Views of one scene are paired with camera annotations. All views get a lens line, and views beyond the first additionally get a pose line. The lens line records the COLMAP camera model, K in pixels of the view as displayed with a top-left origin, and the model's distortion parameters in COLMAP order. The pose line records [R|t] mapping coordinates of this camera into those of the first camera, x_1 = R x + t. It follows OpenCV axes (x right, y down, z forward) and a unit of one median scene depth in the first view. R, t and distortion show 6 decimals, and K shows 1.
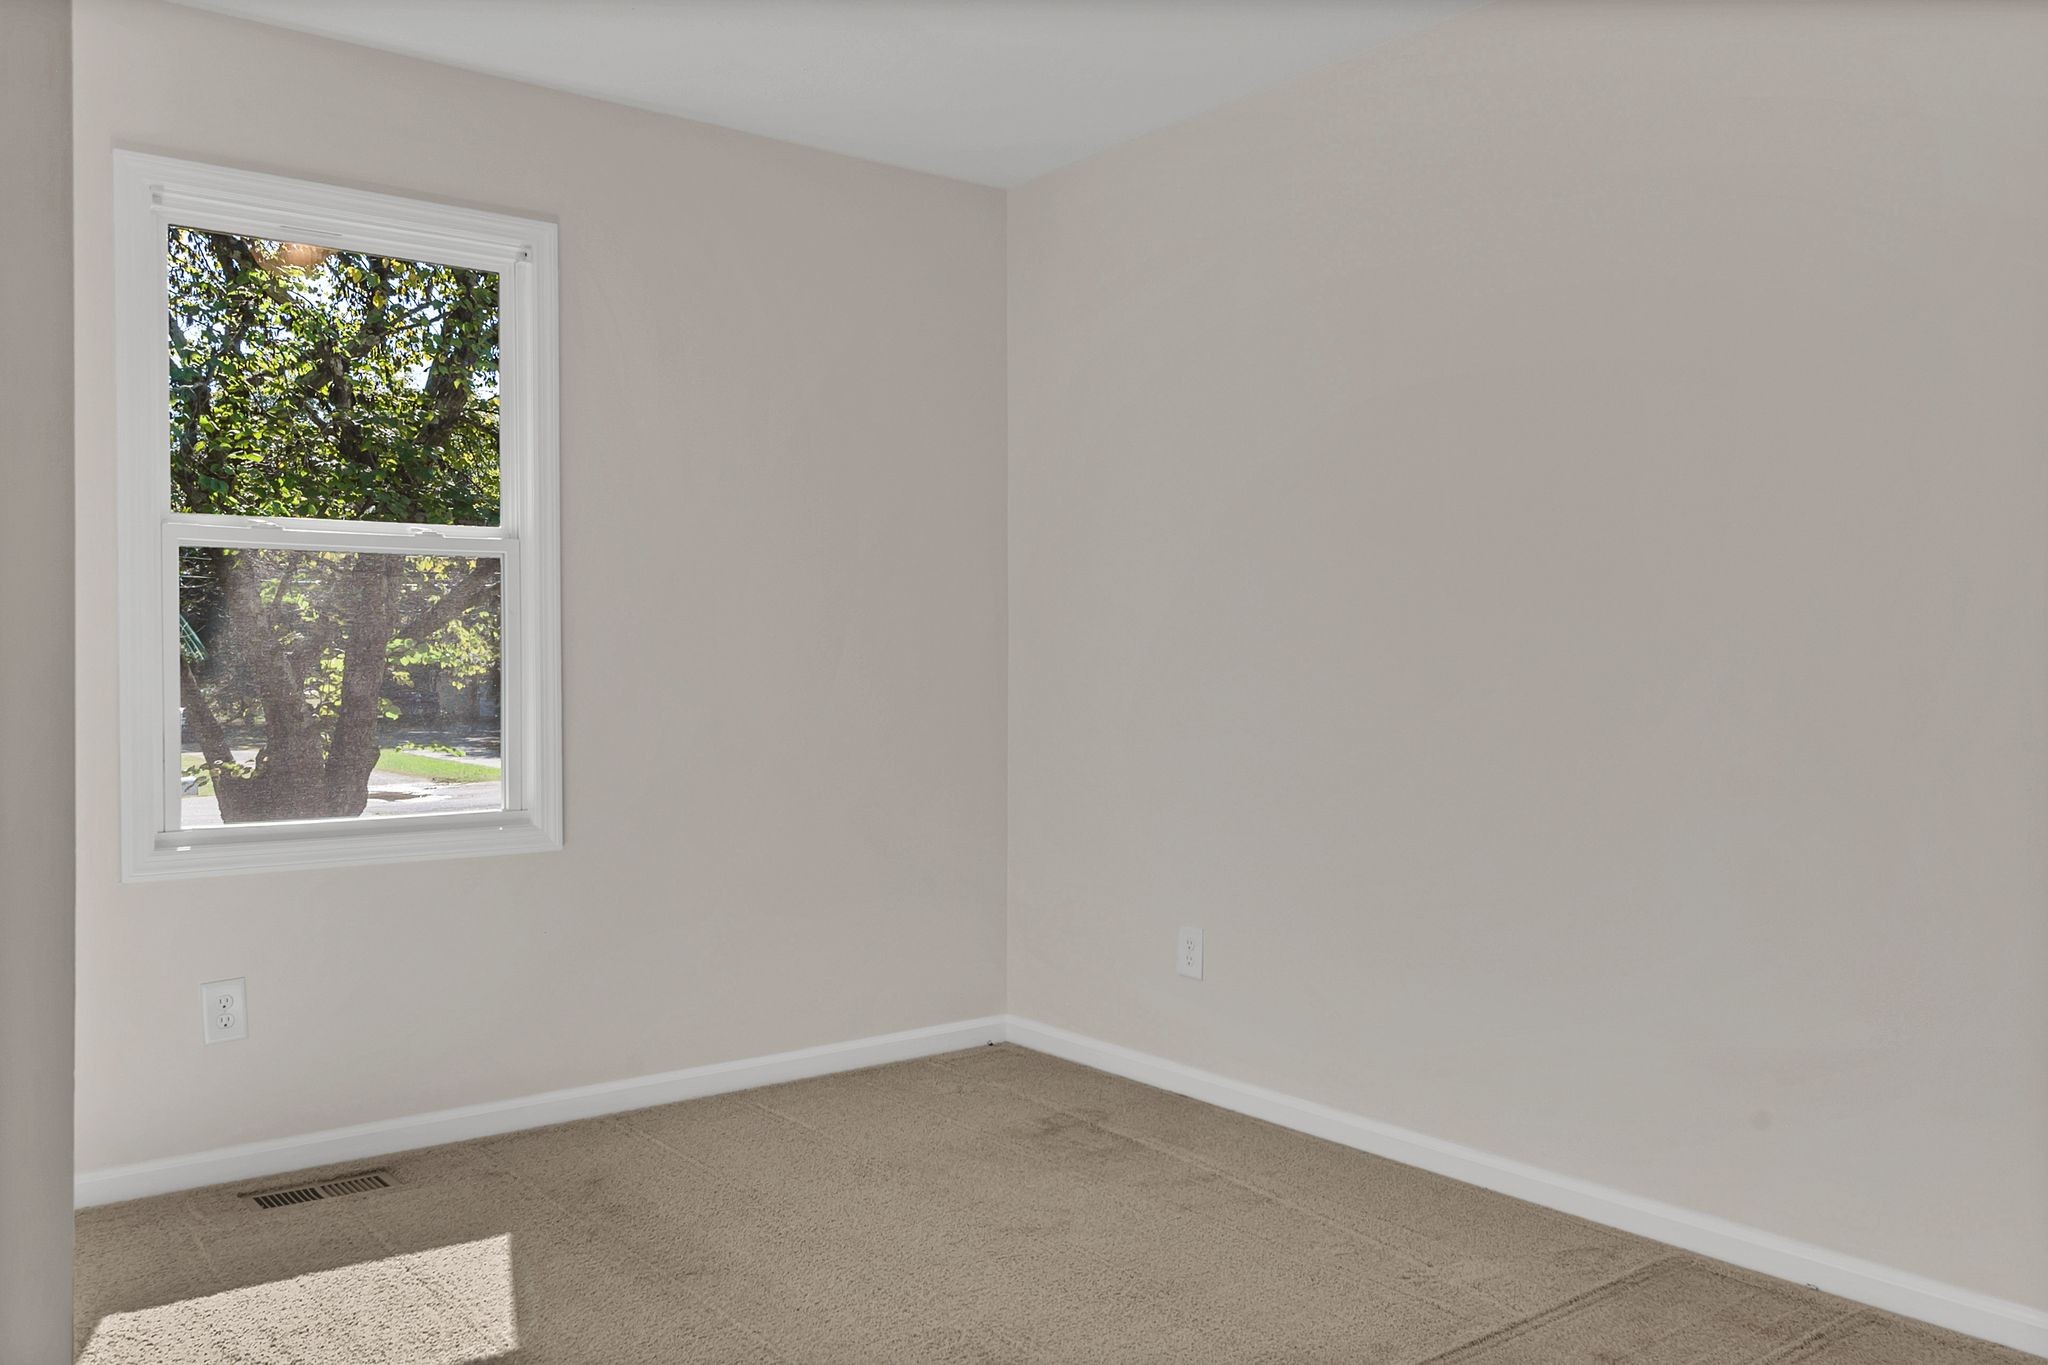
lens RADIAL K [[1476.2, 0, 1023.9], [0, 1476.2, 682.9], [0, 0, 1]] dist [0.007301, -0.001993]
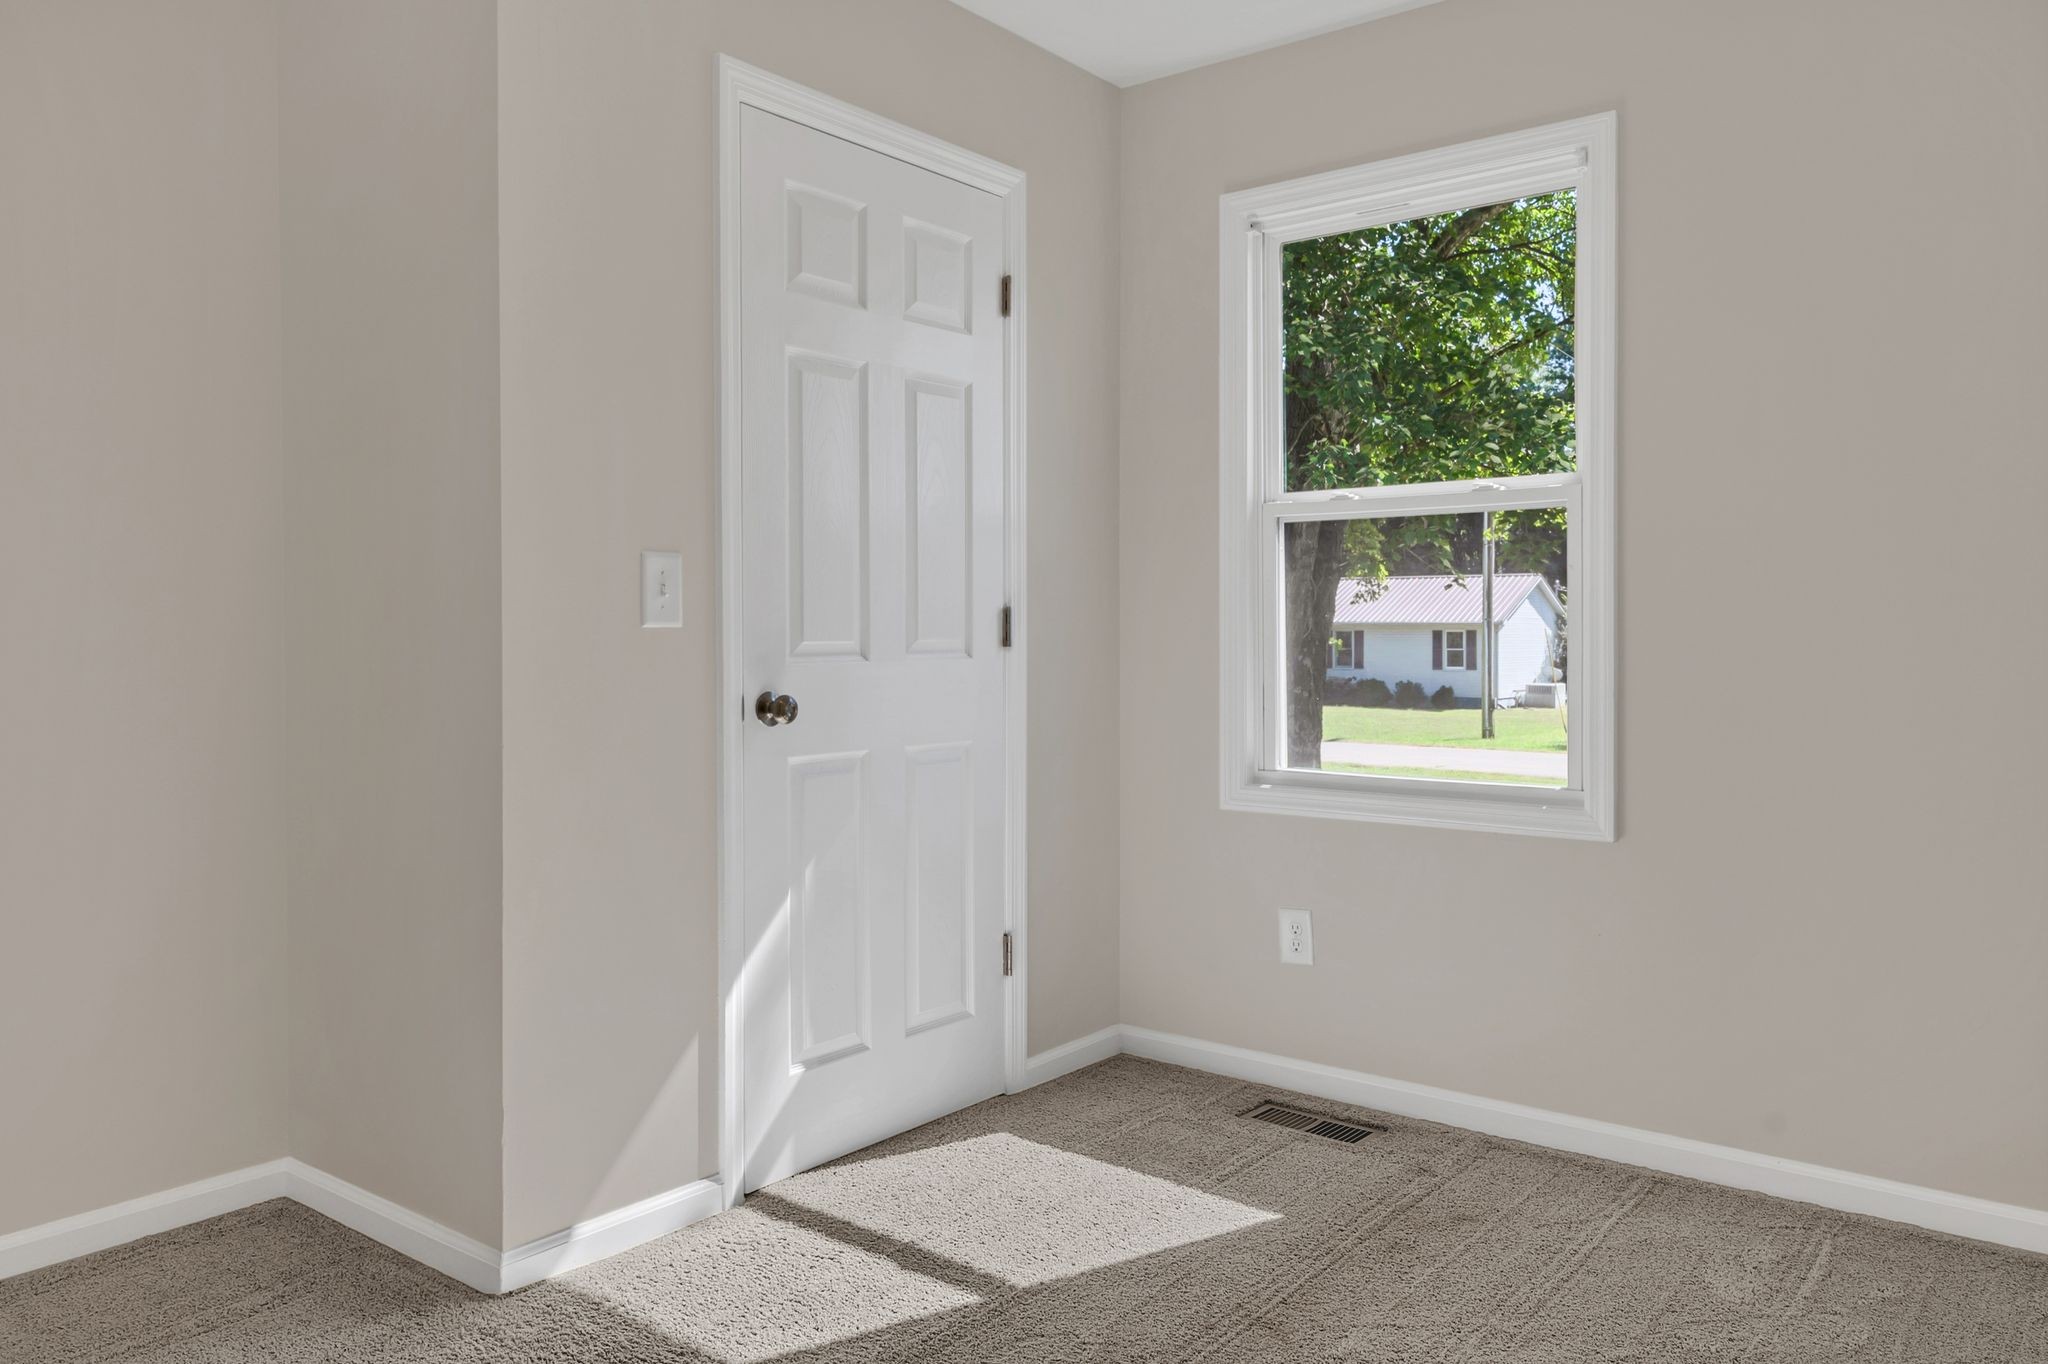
lens RADIAL K [[1476.2, 0, 1024.2], [0, 1476.2, 621.0], [0, 0, 1]] dist [0.007301, -0.001993]
pose [[0.265114, 0.007430, -0.964188, 0.473691], [-0.000396, 0.999971, 0.007597, -0.024417], [0.964217, -0.001633, 0.265109, 0.501886]]
